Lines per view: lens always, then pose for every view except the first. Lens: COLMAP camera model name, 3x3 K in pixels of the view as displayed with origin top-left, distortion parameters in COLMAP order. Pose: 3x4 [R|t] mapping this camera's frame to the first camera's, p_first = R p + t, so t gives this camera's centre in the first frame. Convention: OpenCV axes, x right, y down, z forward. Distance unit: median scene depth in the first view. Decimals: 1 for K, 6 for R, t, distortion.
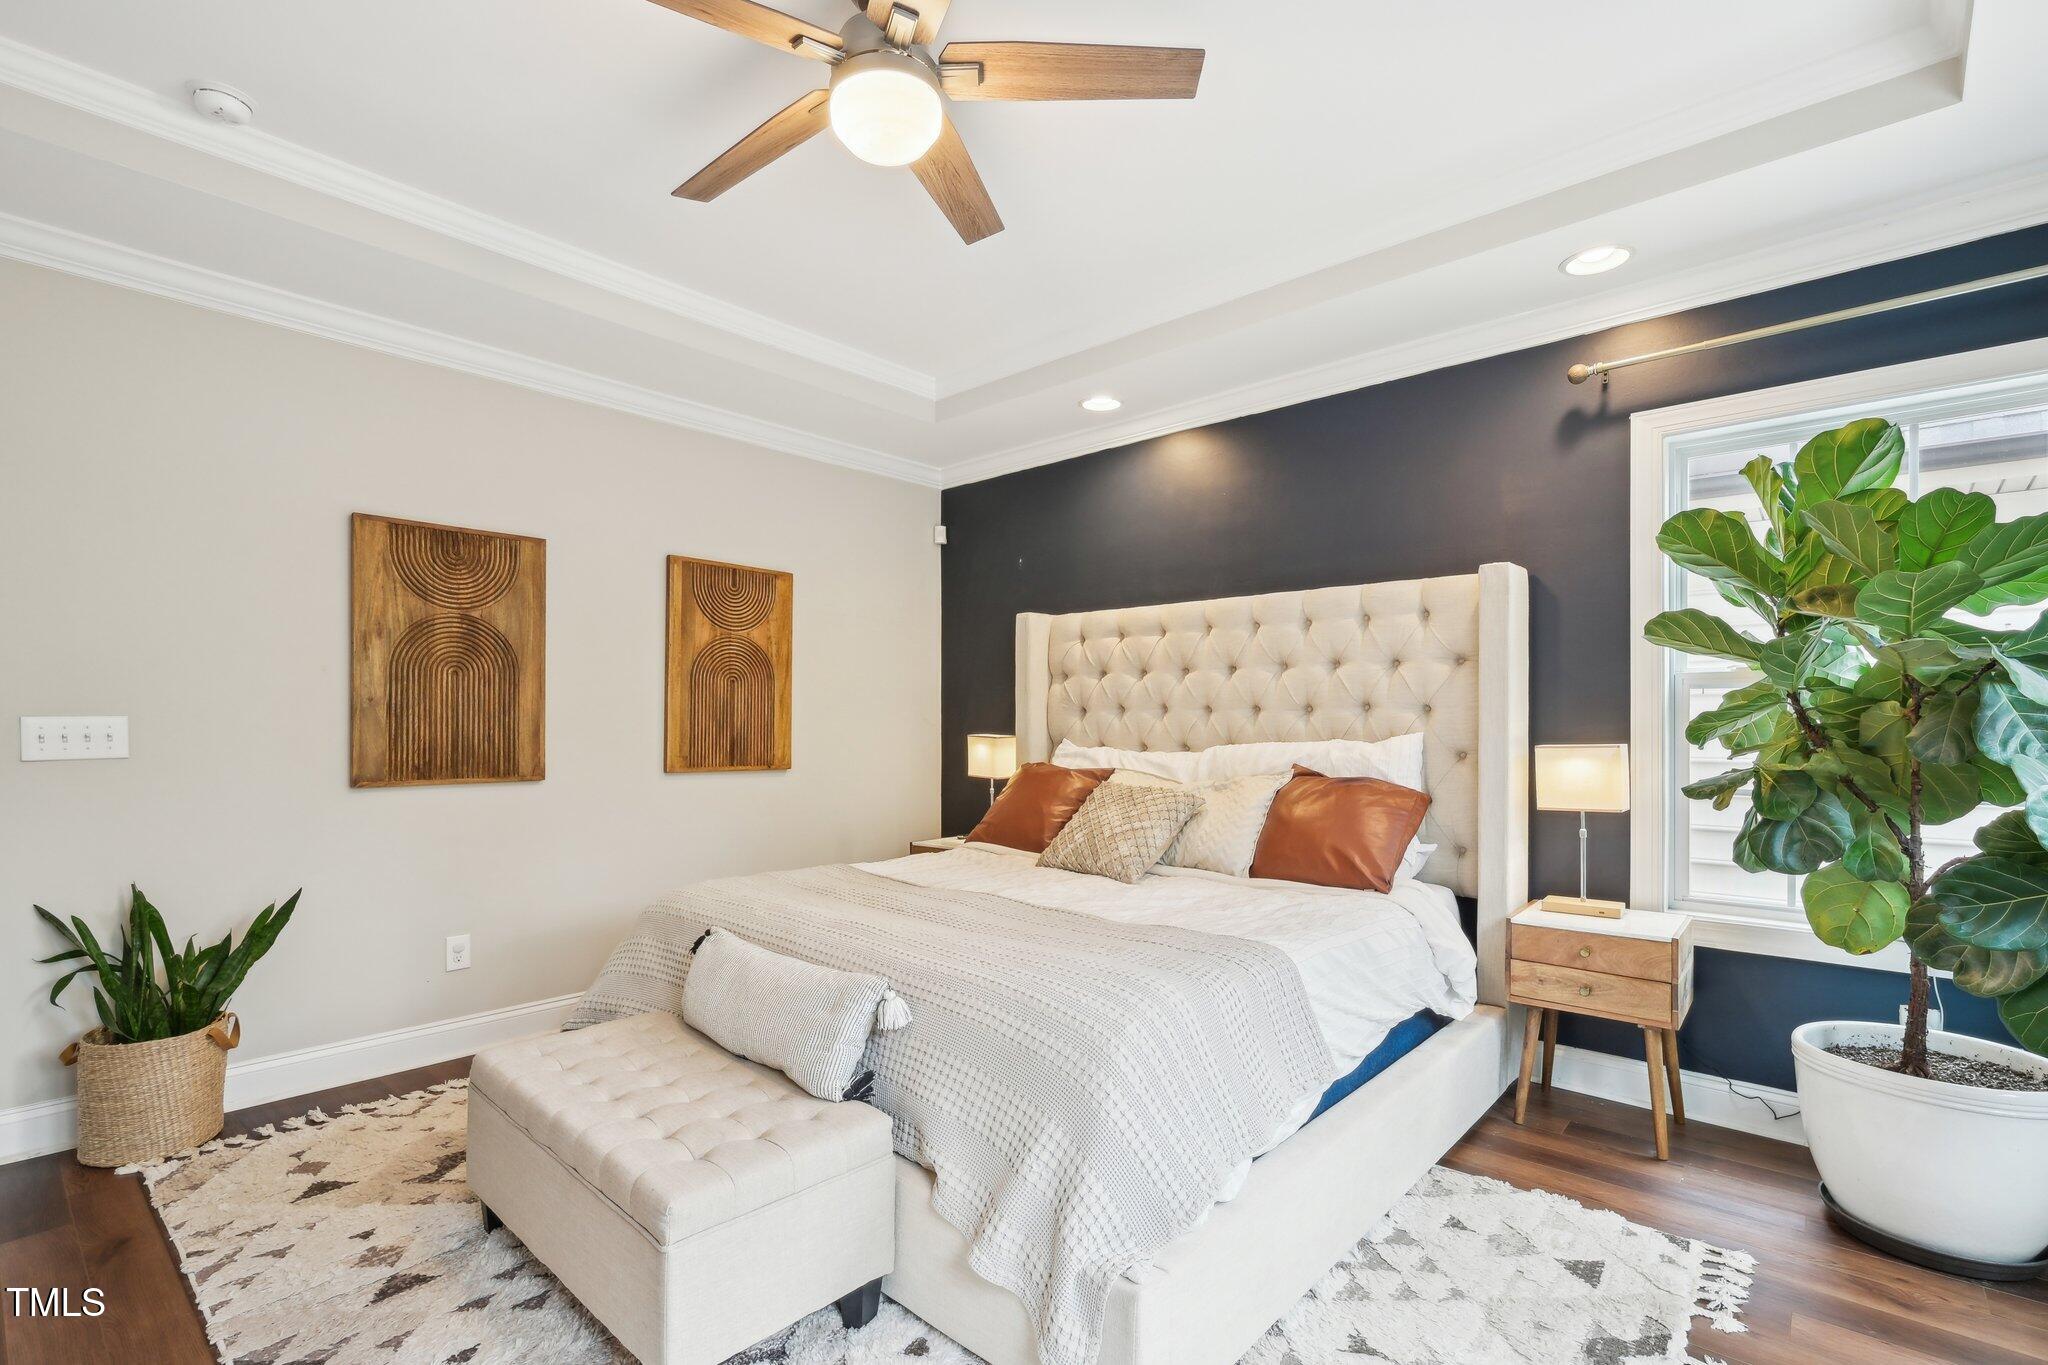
lens RADIAL K [[961.7, 0, 1025.6], [0, 961.7, 708.9], [0, 0, 1]] dist [-0.002815, -0.000682]
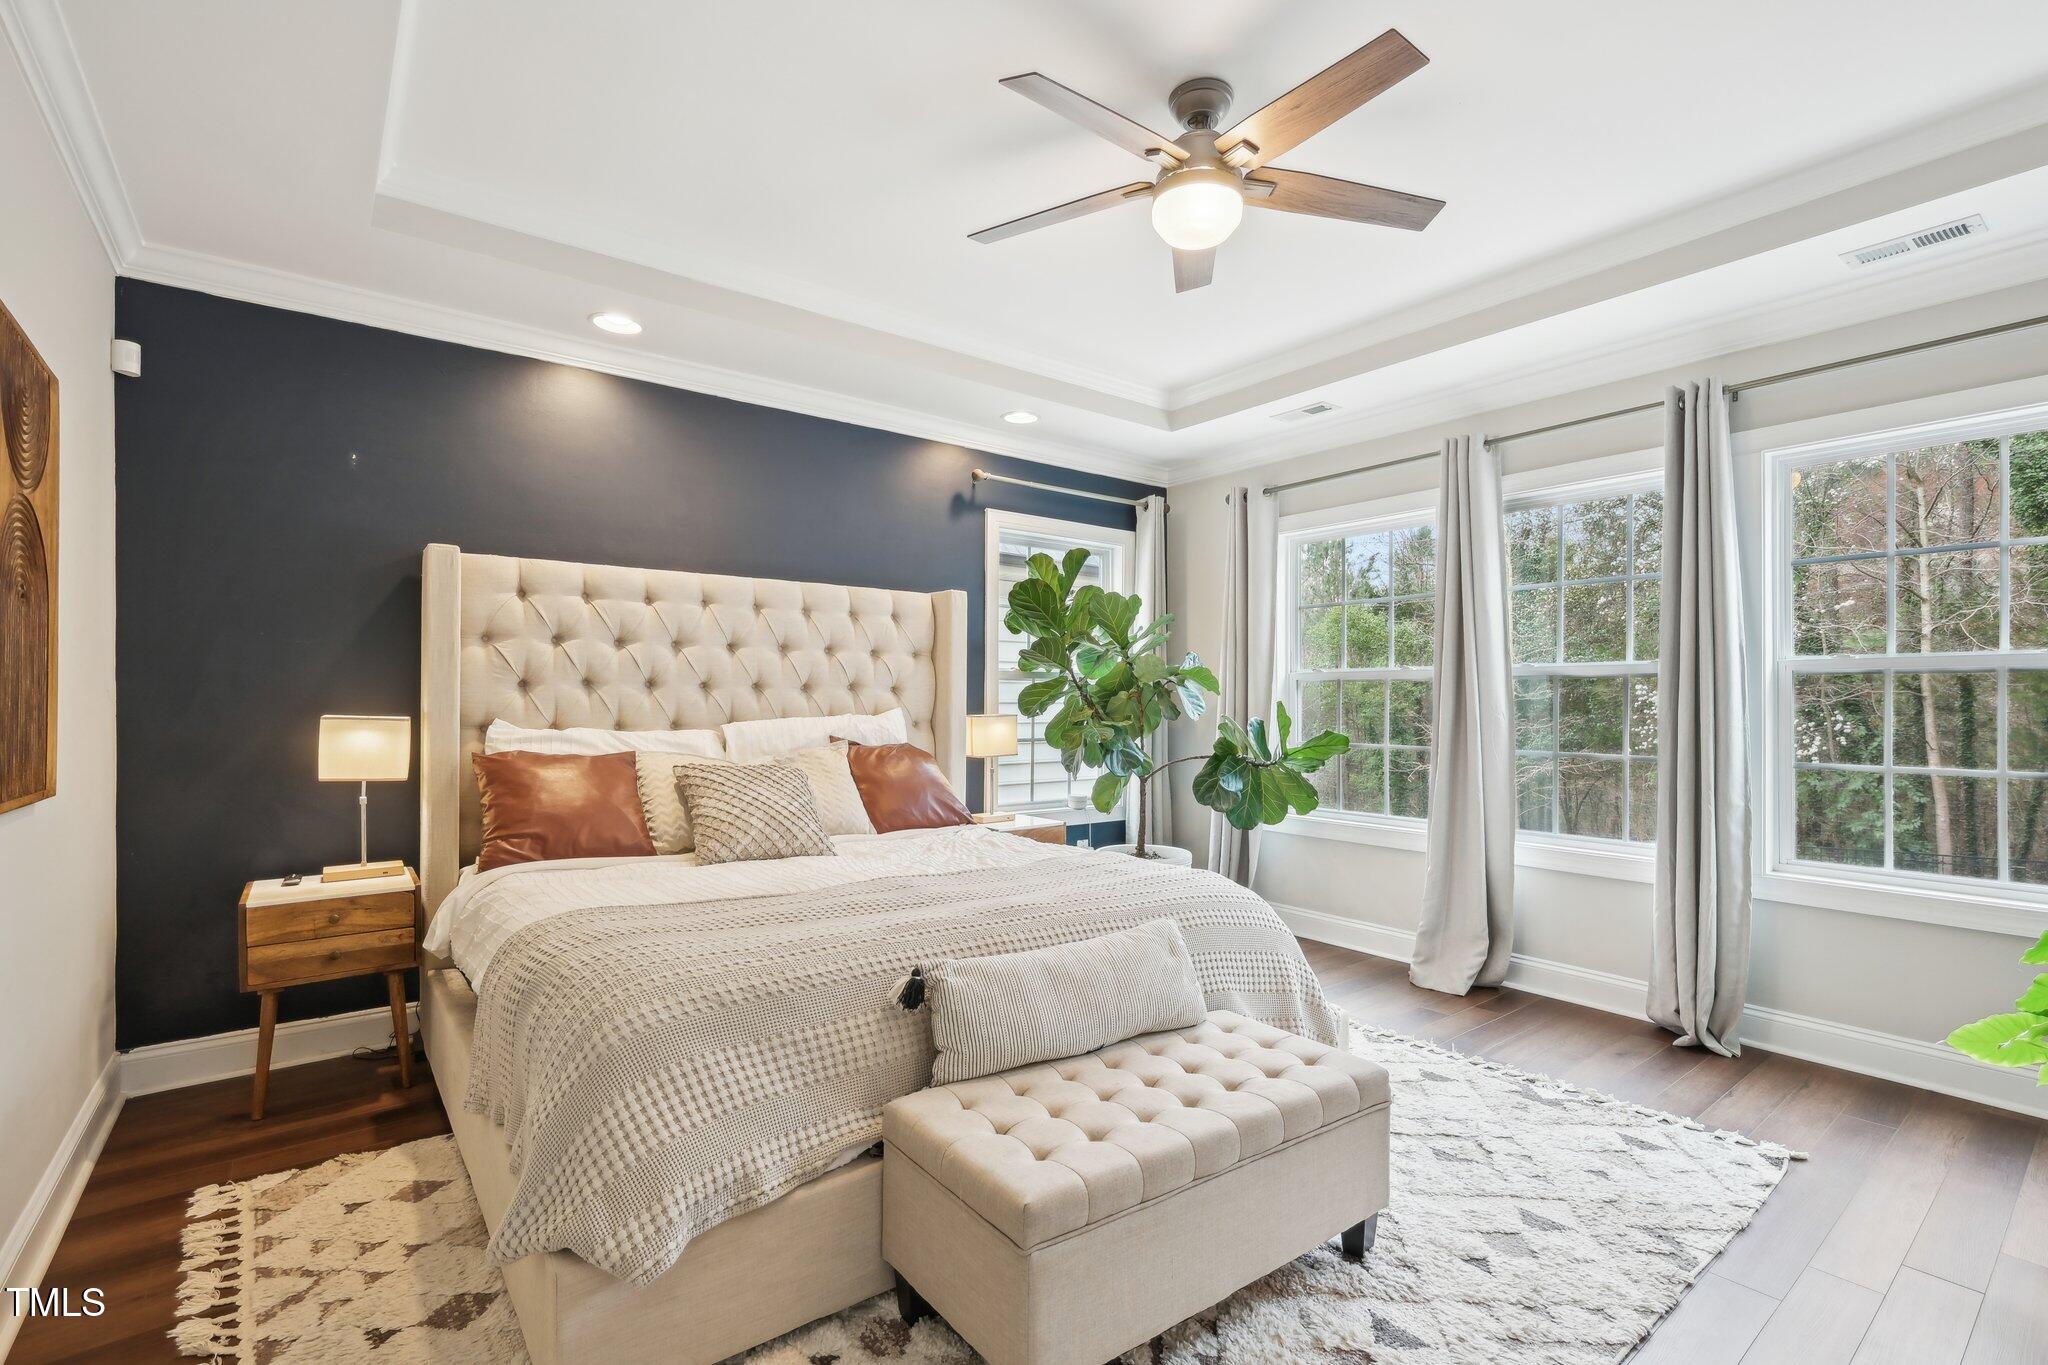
lens RADIAL K [[931.1, 0, 1012.3], [0, 931.1, 708.7], [0, 0, 1]] dist [0.000062, 0.000032]
pose [[0.182584, -0.013766, 0.983094, -0.662709], [-0.024476, 0.999528, 0.018542, -0.001303], [-0.982886, -0.027448, 0.182161, 0.491045]]
